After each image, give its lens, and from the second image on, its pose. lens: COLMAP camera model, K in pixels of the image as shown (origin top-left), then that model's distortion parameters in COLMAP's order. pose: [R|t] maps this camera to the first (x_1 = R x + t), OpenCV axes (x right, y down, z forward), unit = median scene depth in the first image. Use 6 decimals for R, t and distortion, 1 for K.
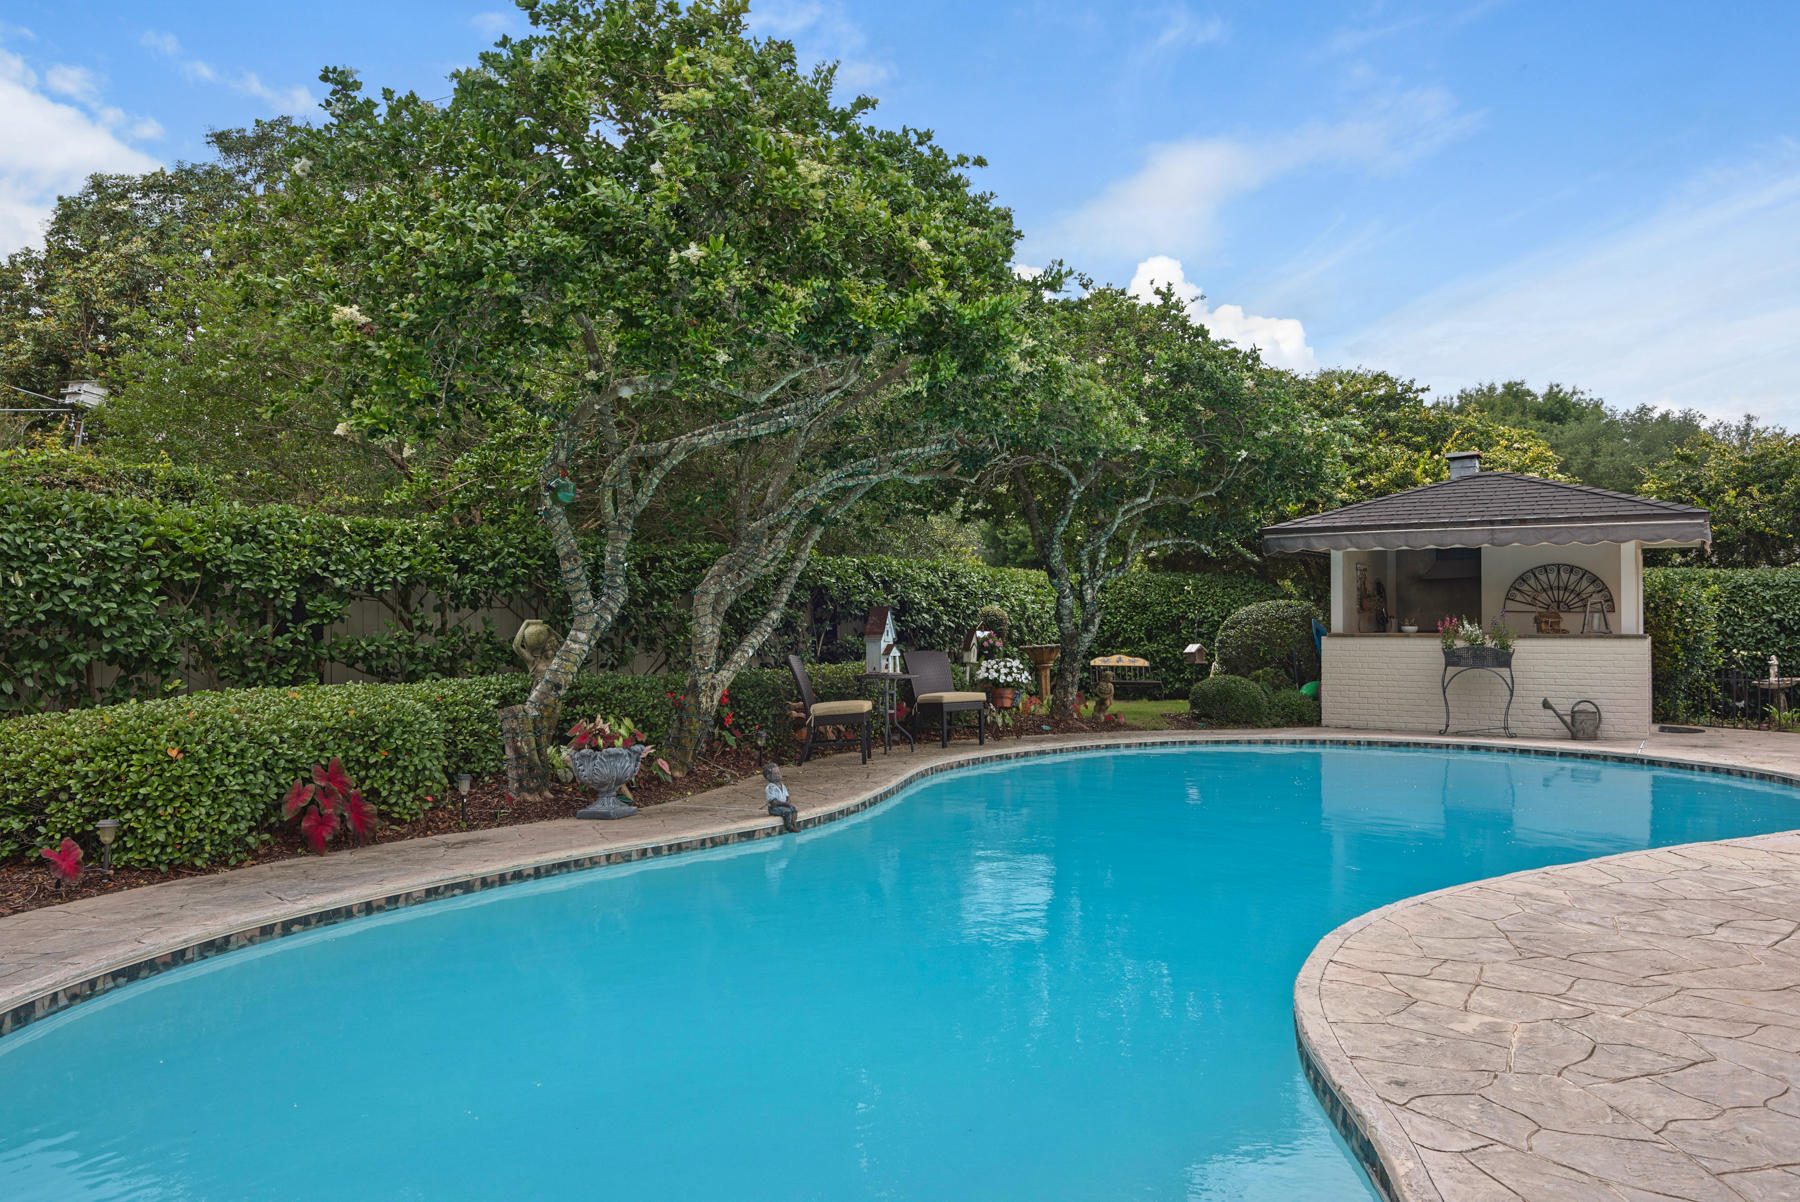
lens RADIAL K [[1245.0, 0, 884.0], [0, 1245.0, 606.9], [0, 0, 1]] dist [0.008723, -0.005962]
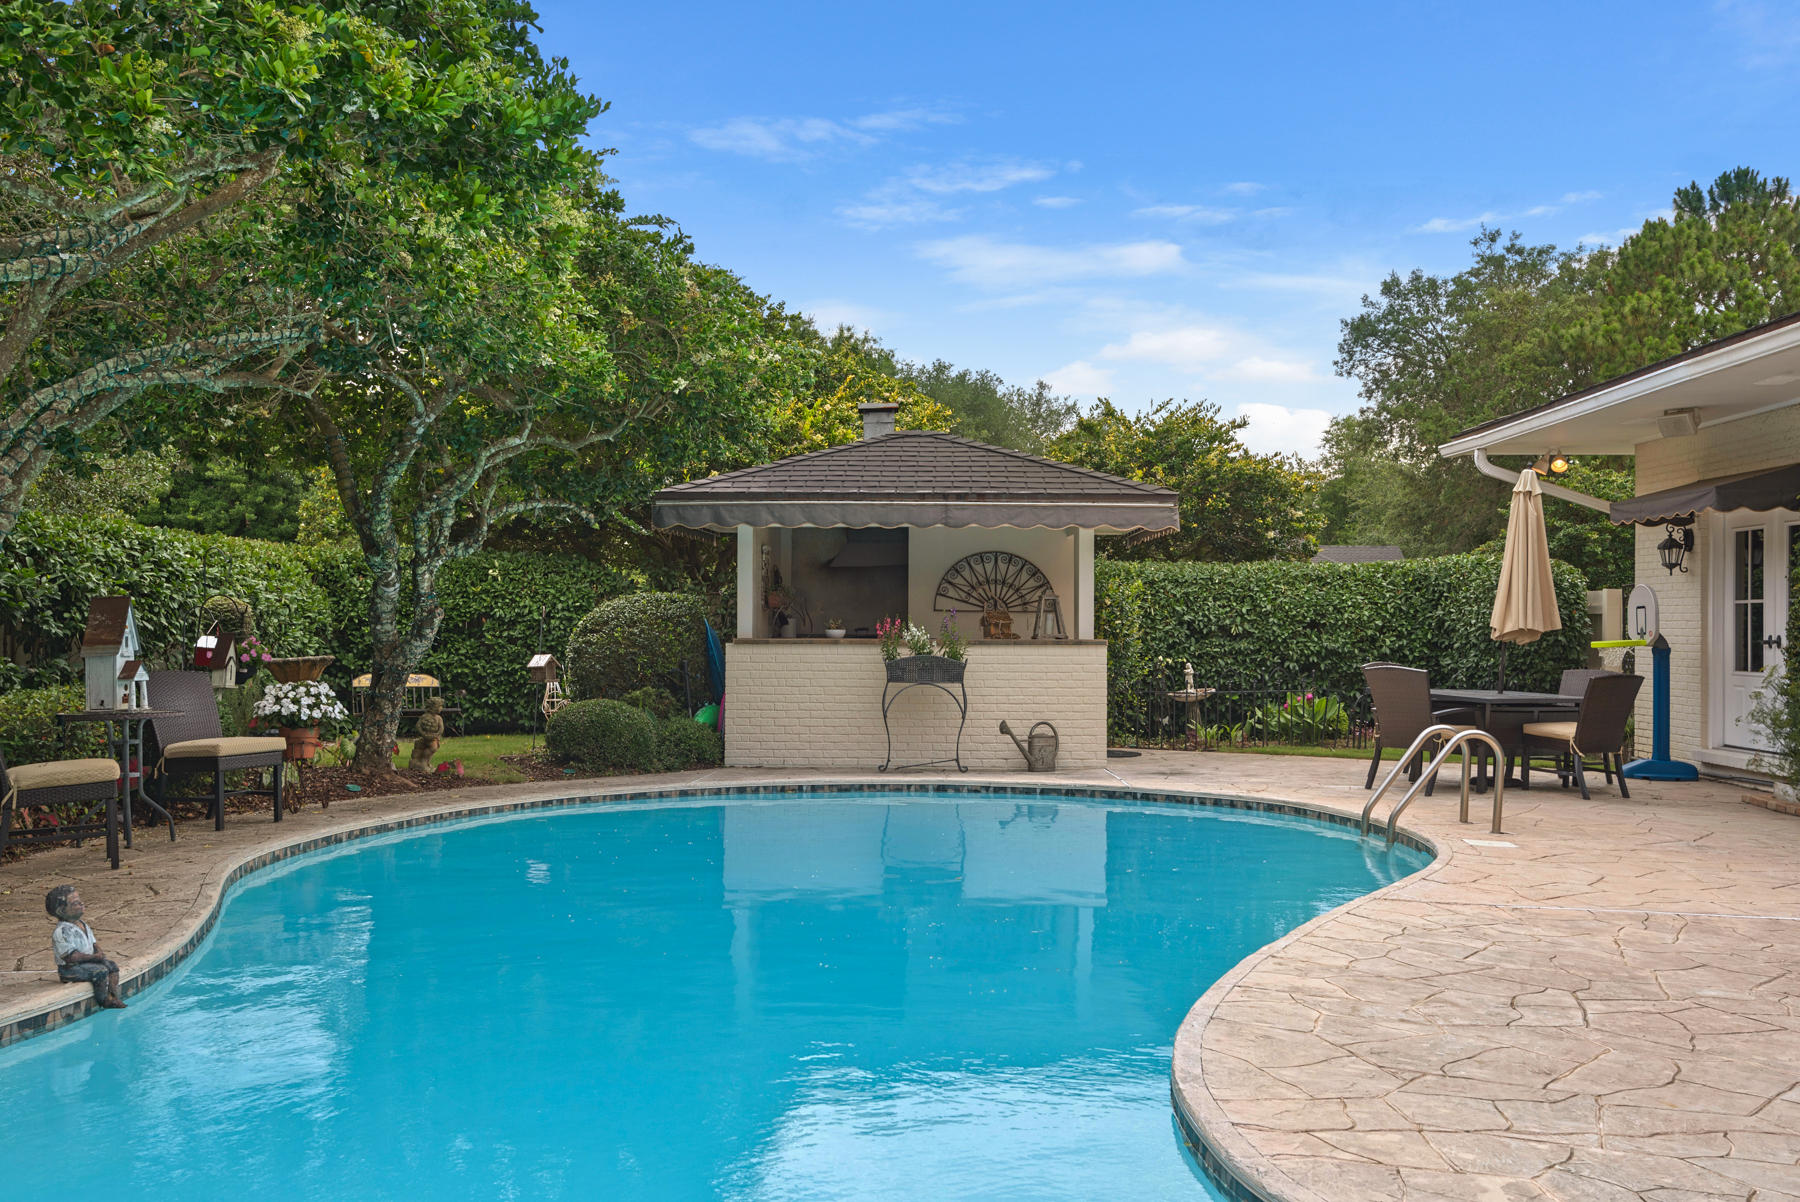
lens RADIAL K [[1741.3, 0, 913.9], [0, 1741.3, 609.3], [0, 0, 1]] dist [0.000786, 0.000000]
pose [[0.851161, 0.006726, 0.524862, -0.096051], [-0.010315, 0.999939, 0.003914, -0.001340], [-0.524804, -0.008745, 0.851178, 0.085843]]
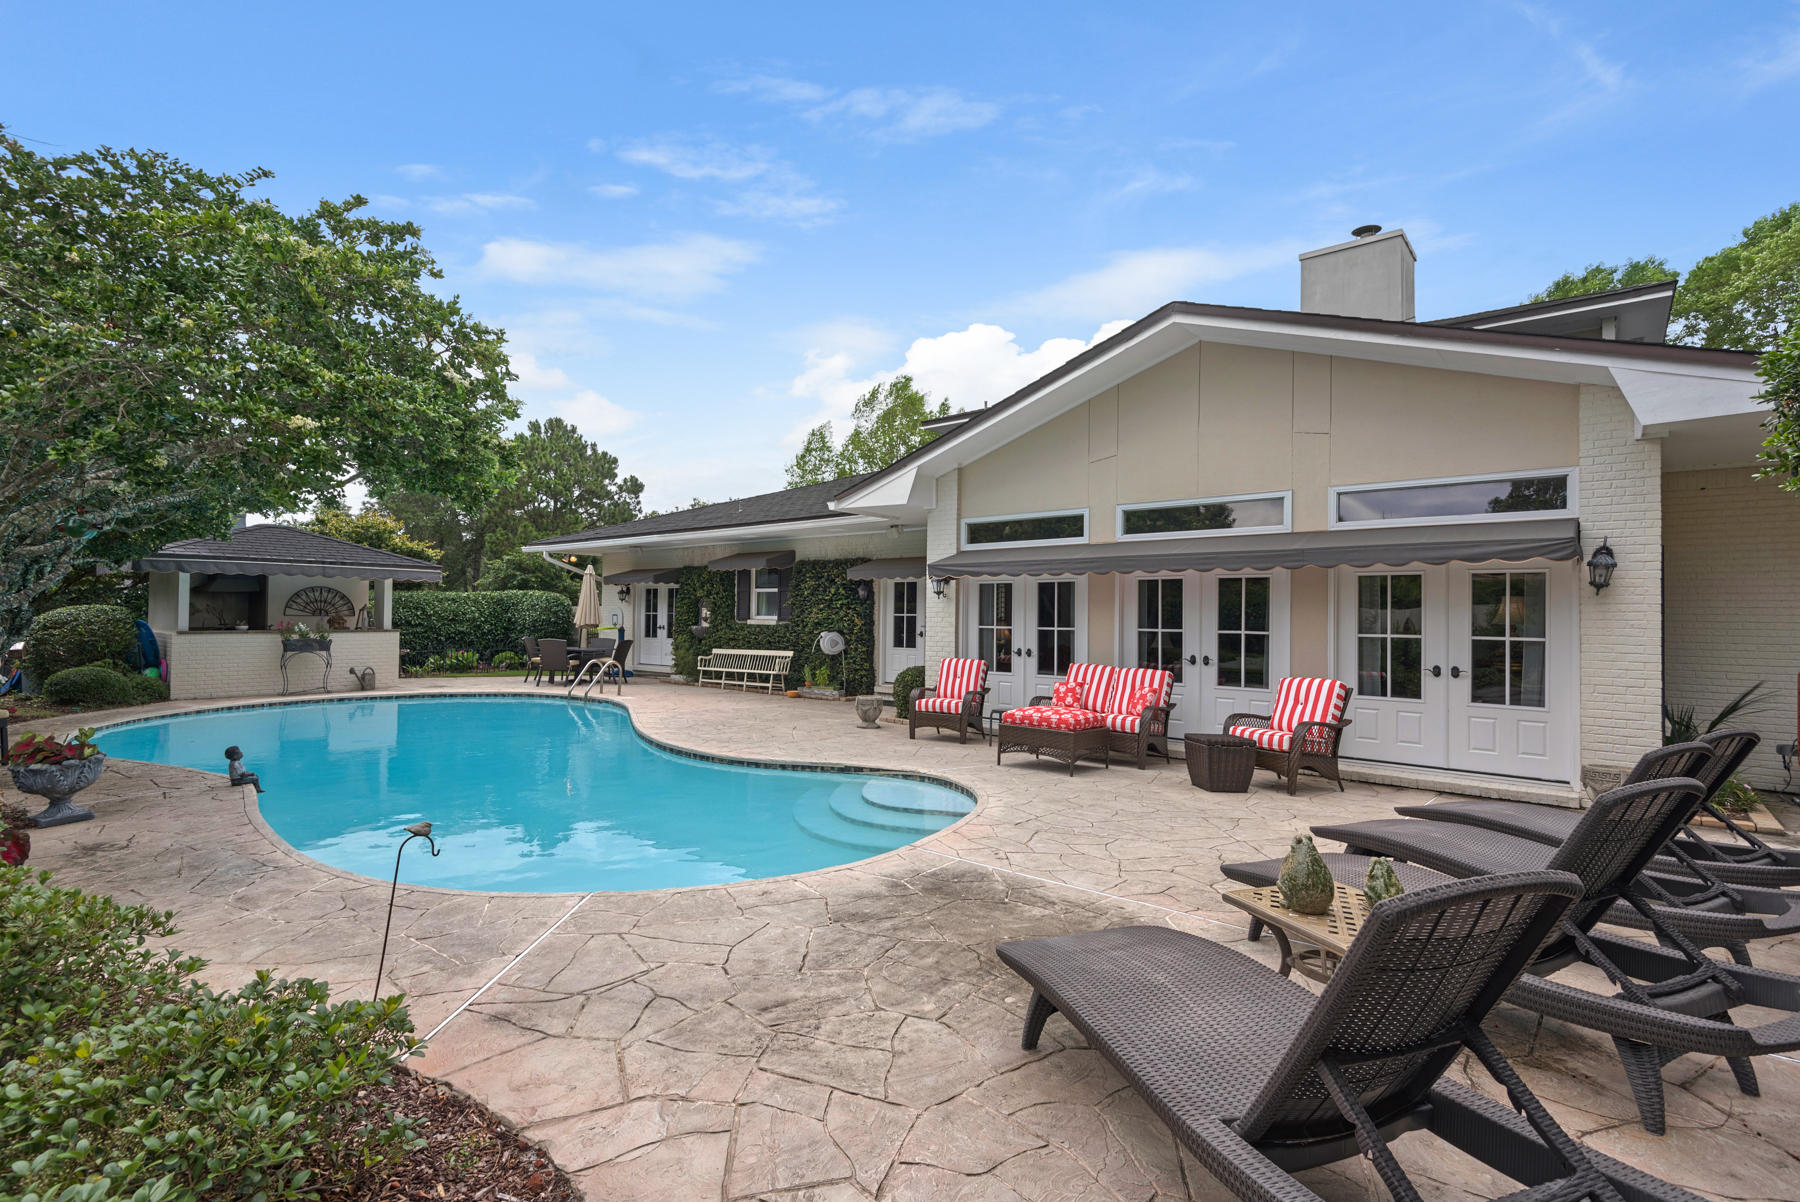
lens RADIAL K [[806.5, 0, 910.3], [0, 806.5, 601.7], [0, 0, 1]] dist [-0.000305, -0.000058]
pose [[0.115952, 0.016618, 0.993116, -0.467630], [-0.022989, 0.999637, -0.014043, -0.018817], [-0.992989, -0.021203, 0.116292, 0.107141]]
